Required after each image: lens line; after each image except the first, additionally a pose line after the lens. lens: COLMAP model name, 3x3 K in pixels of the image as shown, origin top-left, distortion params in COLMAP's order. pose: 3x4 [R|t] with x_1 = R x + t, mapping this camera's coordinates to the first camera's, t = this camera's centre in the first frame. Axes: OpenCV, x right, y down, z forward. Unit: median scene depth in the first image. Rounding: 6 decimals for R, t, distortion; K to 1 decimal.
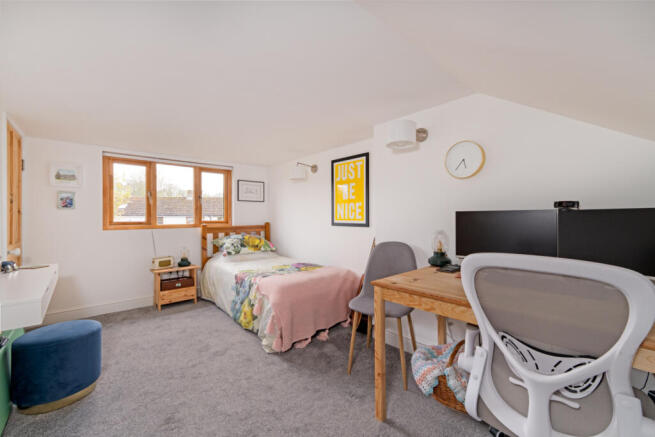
lens RADIAL K [[283.6, 0, 327.8], [0, 283.6, 216.8], [0, 0, 1]] dist [-0.004442, -0.001359]
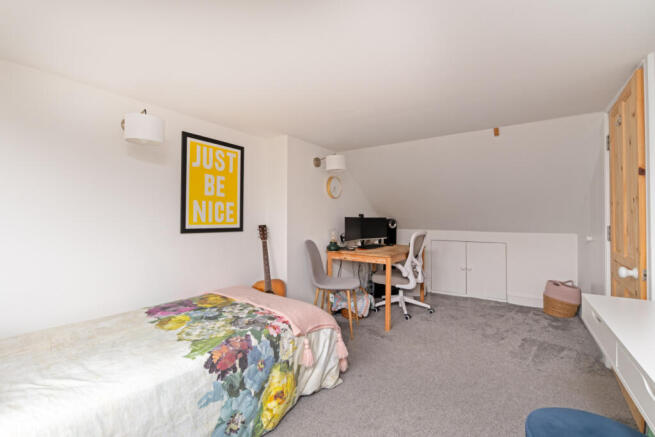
lens RADIAL K [[283.6, 0, 328.2], [0, 283.6, 217.8], [0, 0, 1]] dist [-0.004442, -0.001359]
pose [[-0.277314, -0.003711, 0.960772, -0.746681], [-0.012277, 0.999925, 0.000318, -0.008689], [-0.960701, -0.011707, -0.277338, 0.935584]]
